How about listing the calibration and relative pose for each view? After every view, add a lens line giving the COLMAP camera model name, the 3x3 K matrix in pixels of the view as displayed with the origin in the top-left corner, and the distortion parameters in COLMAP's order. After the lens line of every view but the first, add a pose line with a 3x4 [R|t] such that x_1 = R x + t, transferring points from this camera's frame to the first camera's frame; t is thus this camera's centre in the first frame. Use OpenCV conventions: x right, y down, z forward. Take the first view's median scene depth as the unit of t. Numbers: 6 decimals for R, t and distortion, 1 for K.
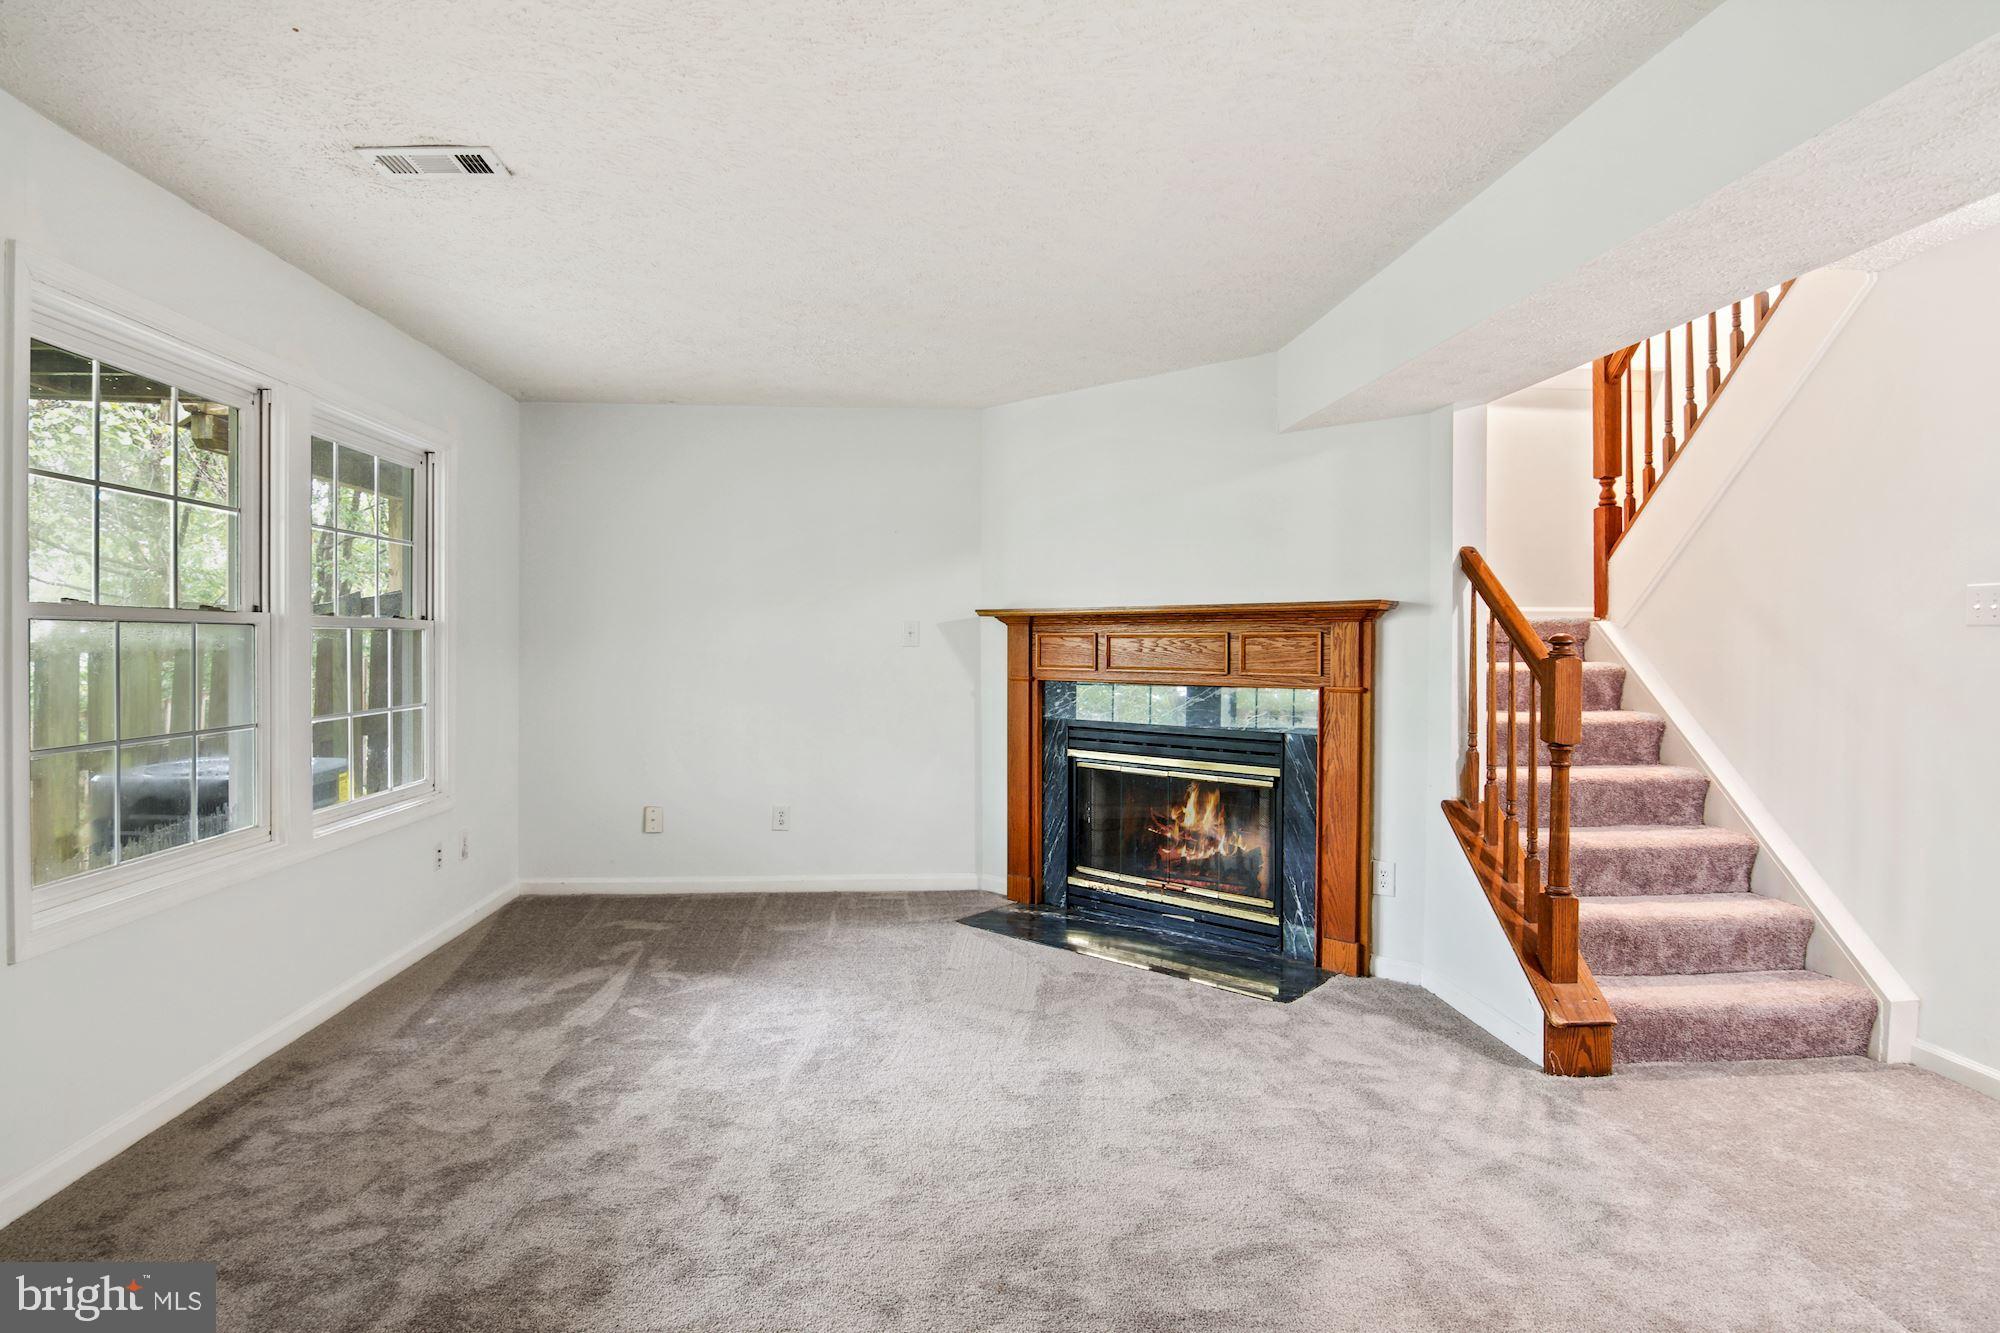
lens RADIAL K [[1042.3, 0, 991.3], [0, 1042.3, 658.0], [0, 0, 1]] dist [-0.009184, -0.006378]
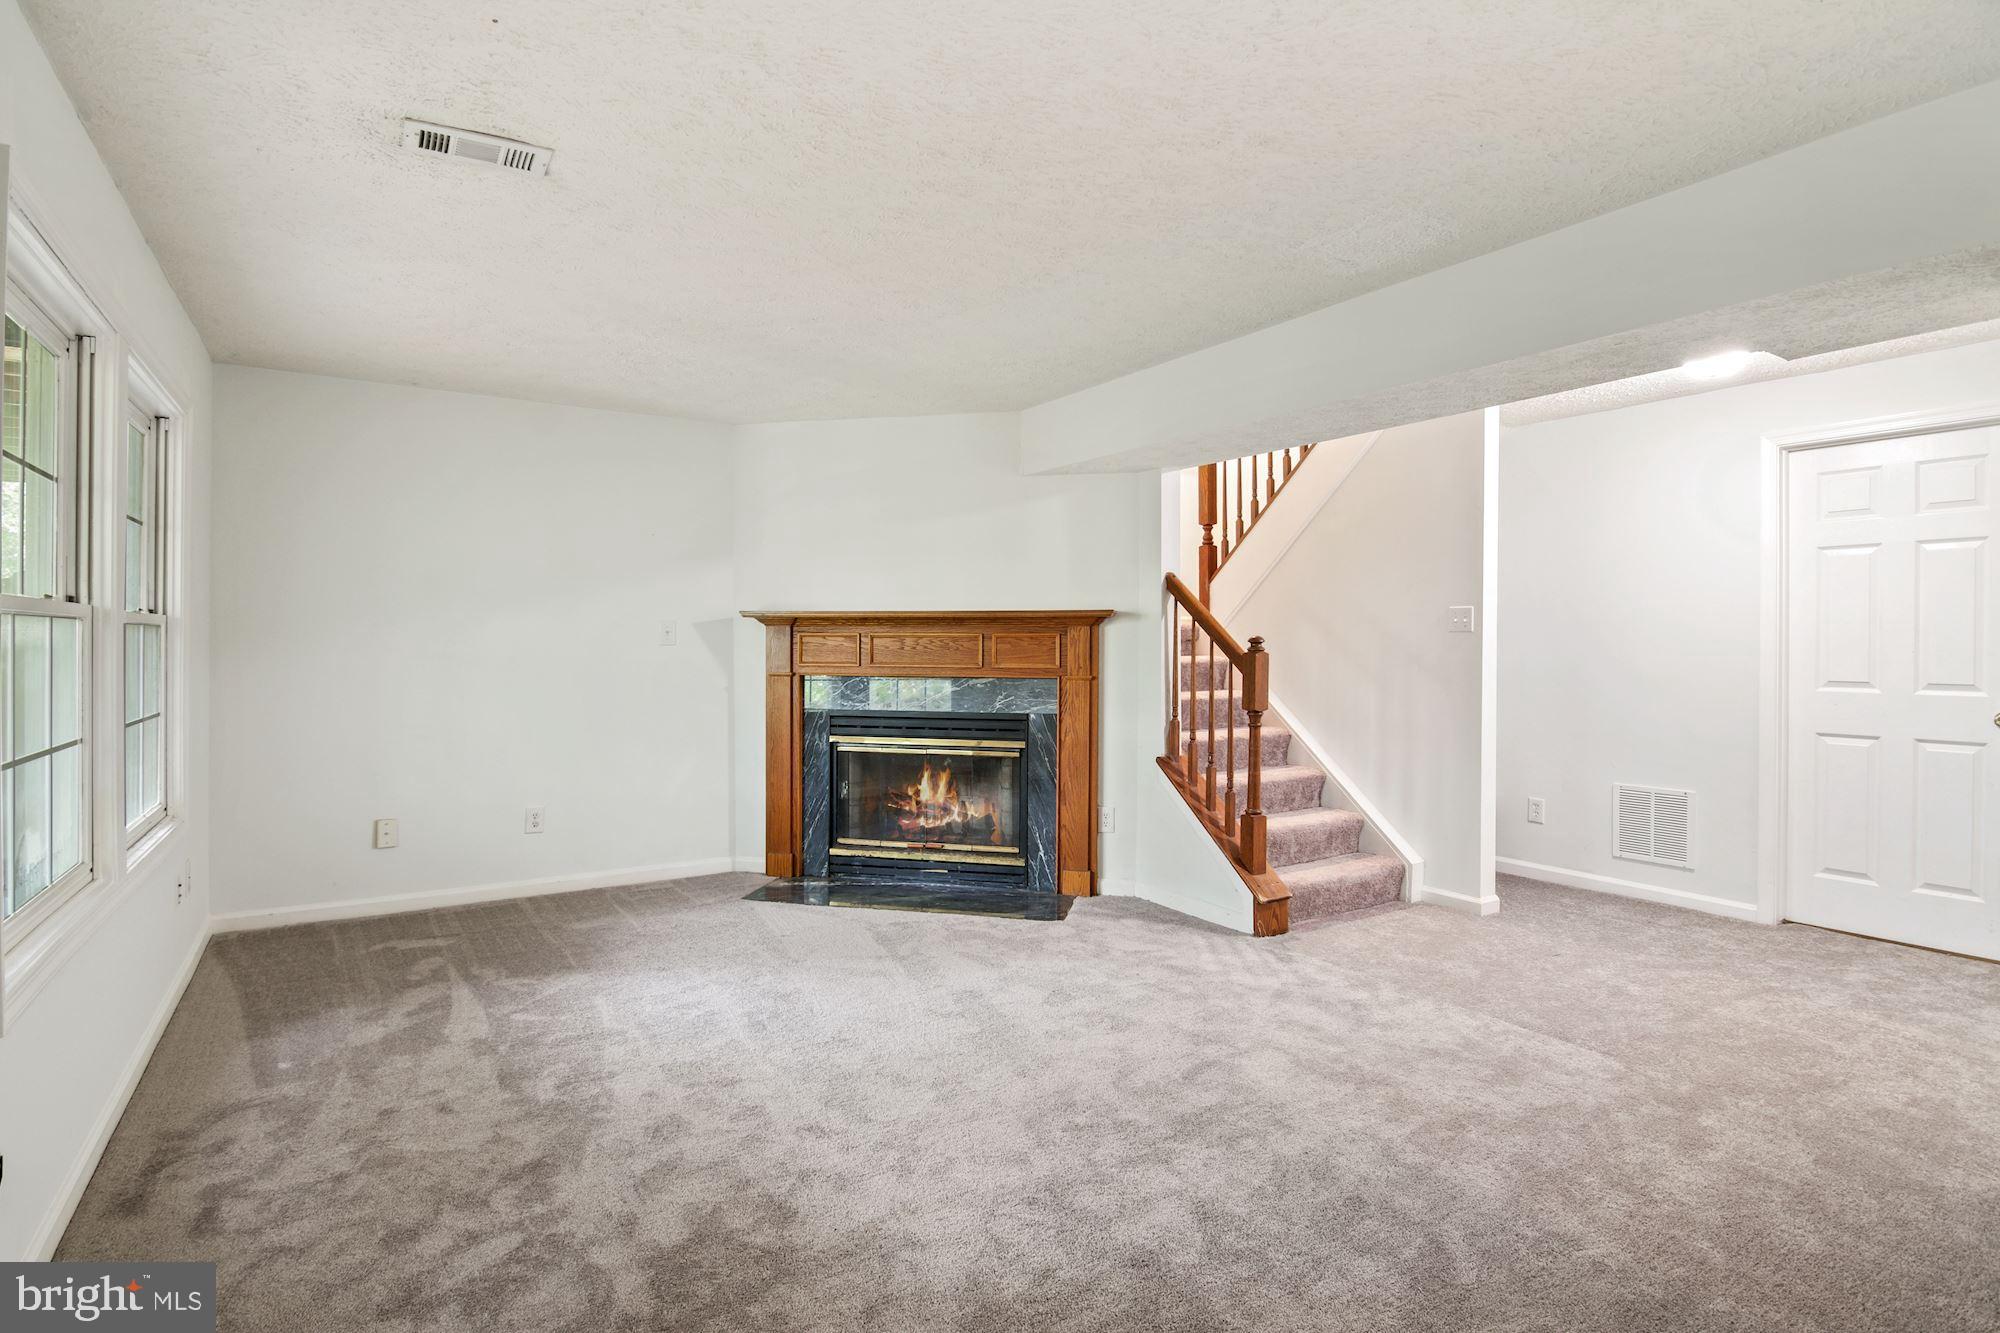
lens RADIAL K [[972.5, 0, 1003.2], [0, 972.5, 650.9], [0, 0, 1]] dist [-0.005018, -0.006847]
pose [[0.875786, -0.003549, 0.482687, -0.355230], [0.006383, 0.999971, -0.004229, 0.001189], [-0.482657, 0.006785, 0.875783, -0.023542]]
